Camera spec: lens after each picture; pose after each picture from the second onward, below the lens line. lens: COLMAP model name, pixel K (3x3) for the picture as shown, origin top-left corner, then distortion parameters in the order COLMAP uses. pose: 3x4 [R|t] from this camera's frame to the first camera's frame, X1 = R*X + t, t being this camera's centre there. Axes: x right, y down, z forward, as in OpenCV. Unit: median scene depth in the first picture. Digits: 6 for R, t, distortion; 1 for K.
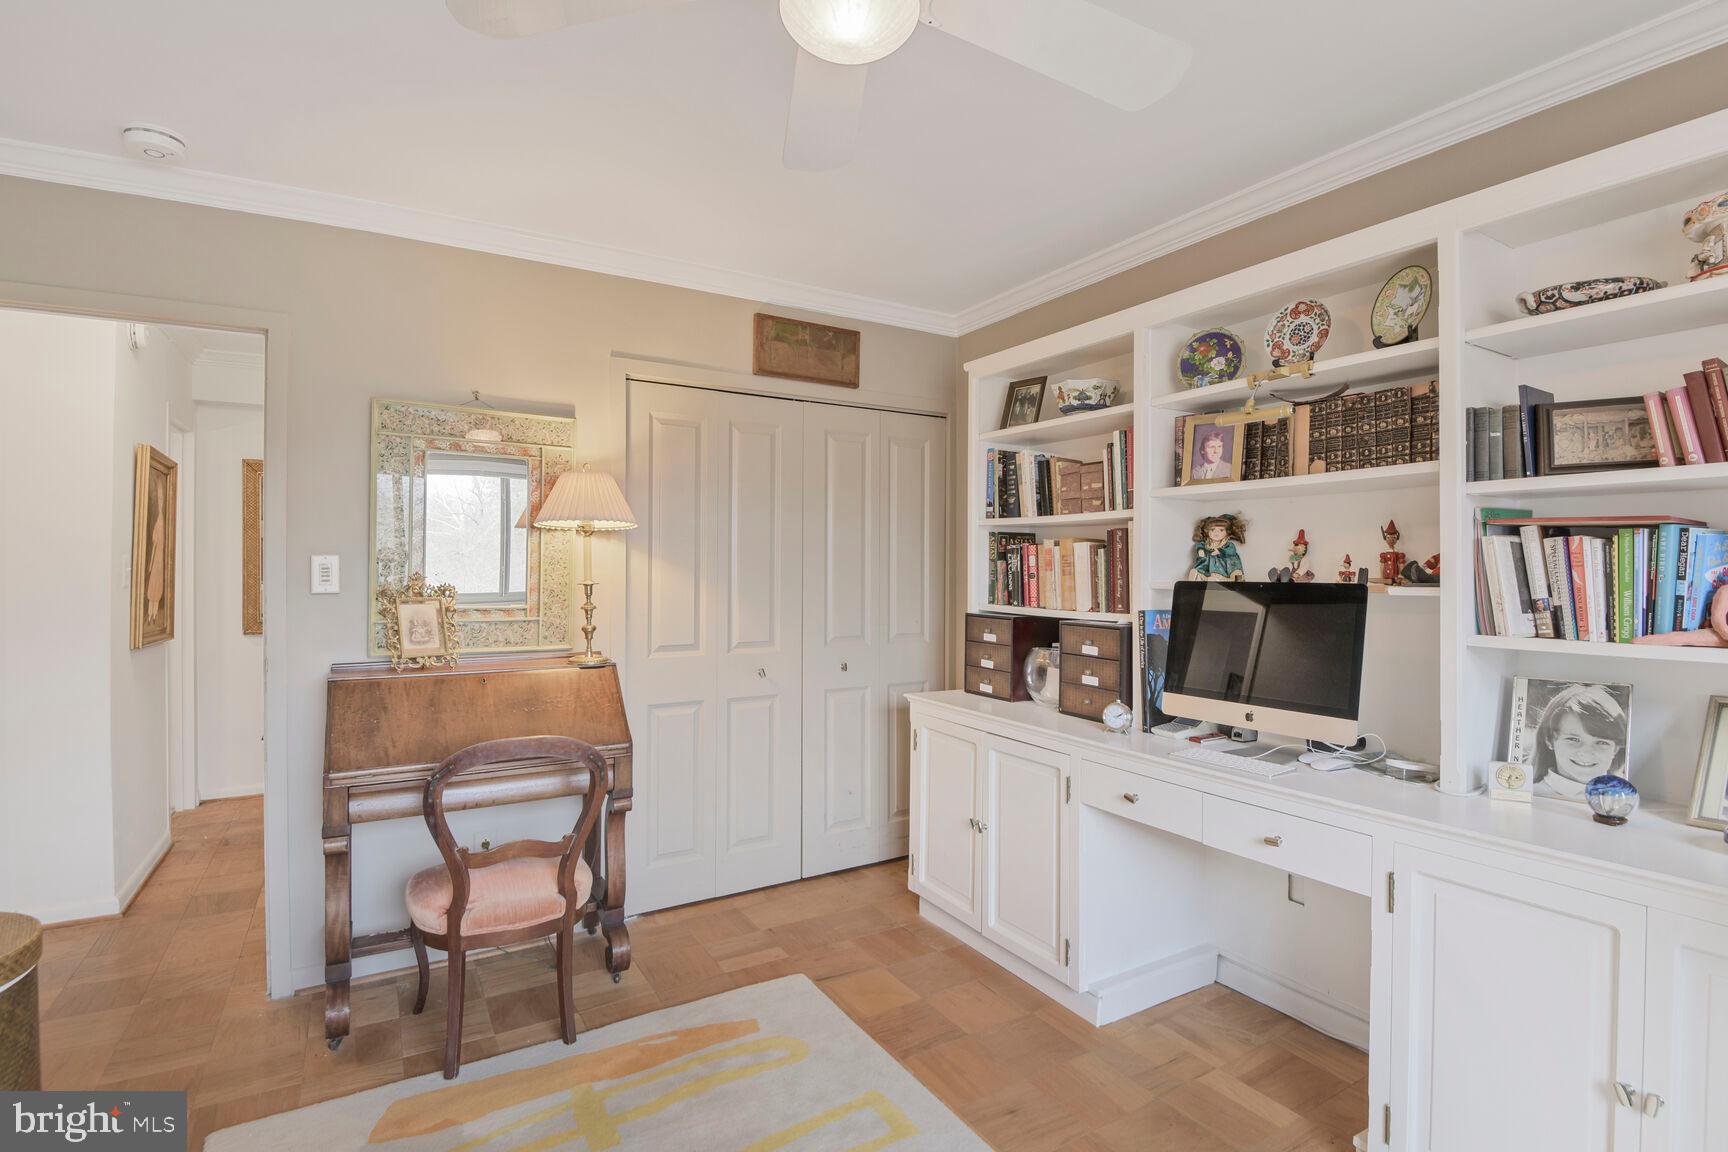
lens RADIAL K [[817.1, 0, 877.7], [0, 817.1, 562.0], [0, 0, 1]] dist [0.003334, -0.021484]
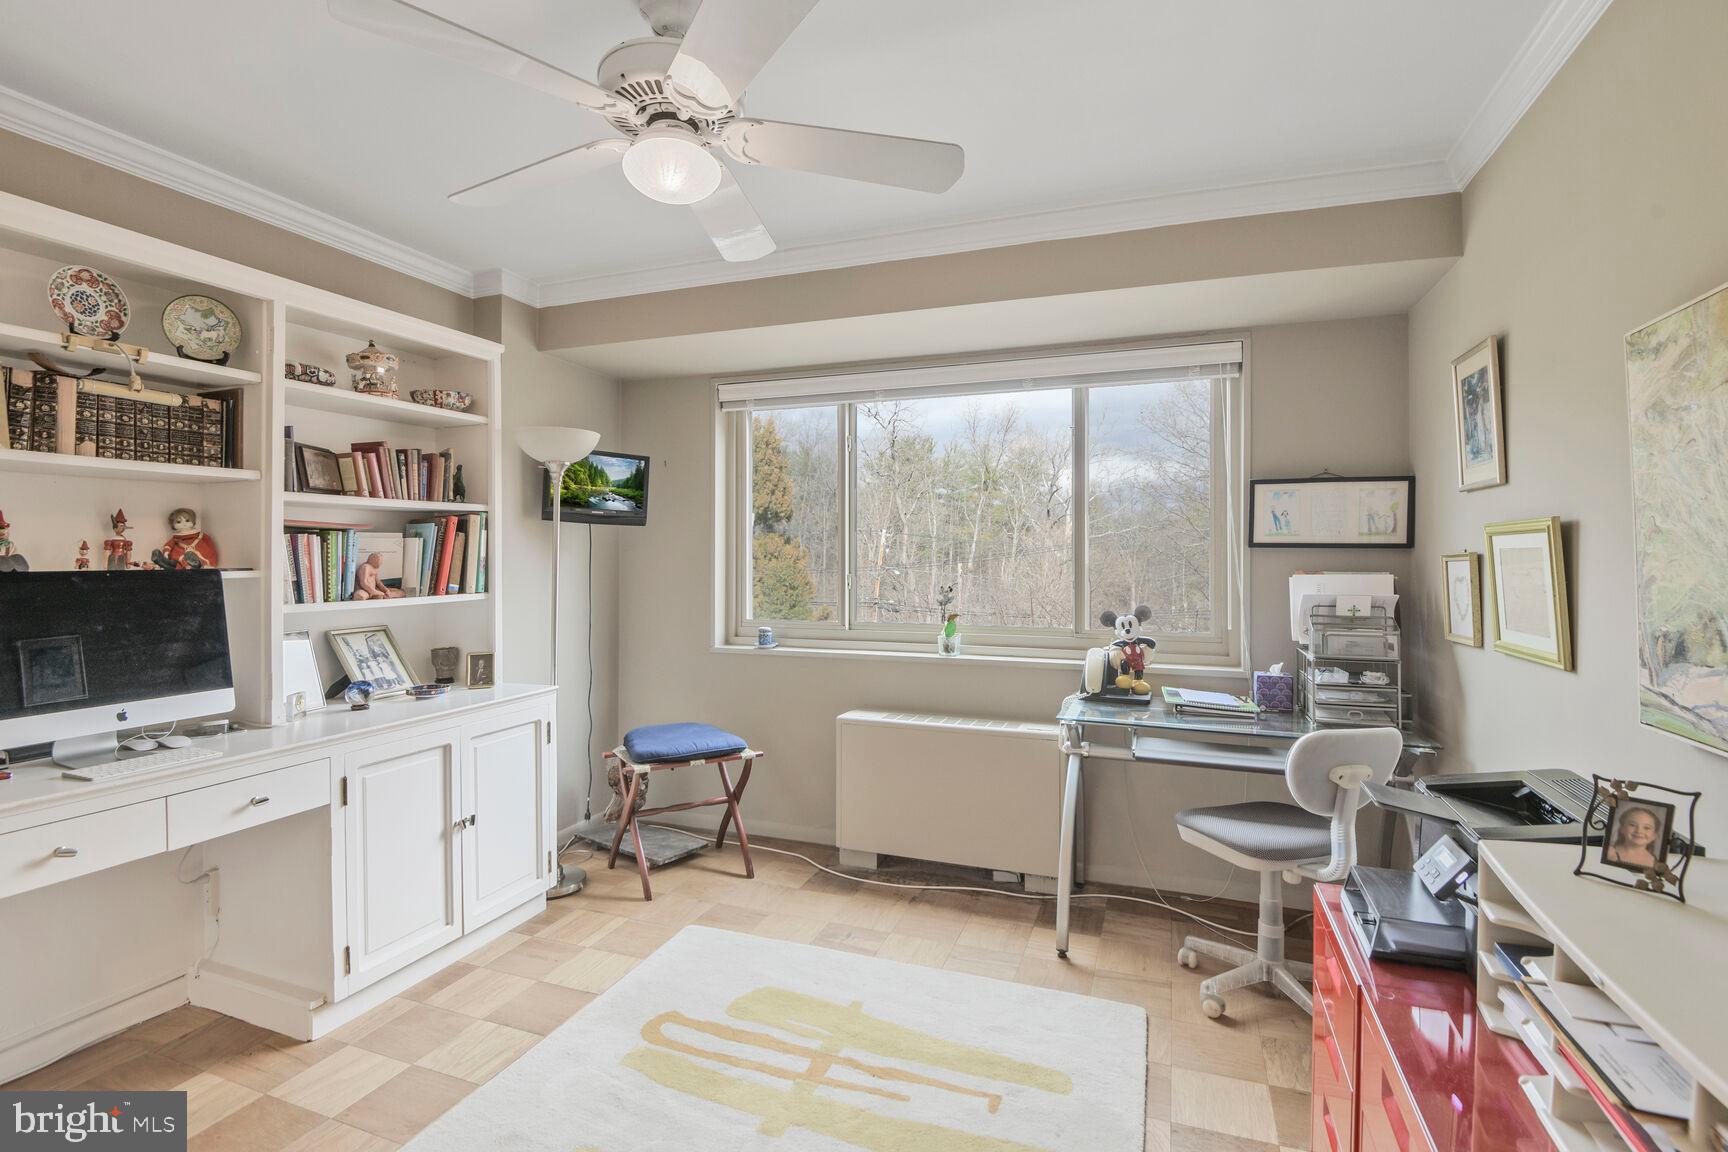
lens RADIAL K [[817.1, 0, 877.7], [0, 817.1, 562.0], [0, 0, 1]] dist [0.003334, -0.021484]
pose [[-0.616750, -0.004544, 0.787146, -0.782395], [-0.007738, 0.999970, -0.000291, 0.008450], [-0.787121, -0.006270, -0.616767, 0.878989]]
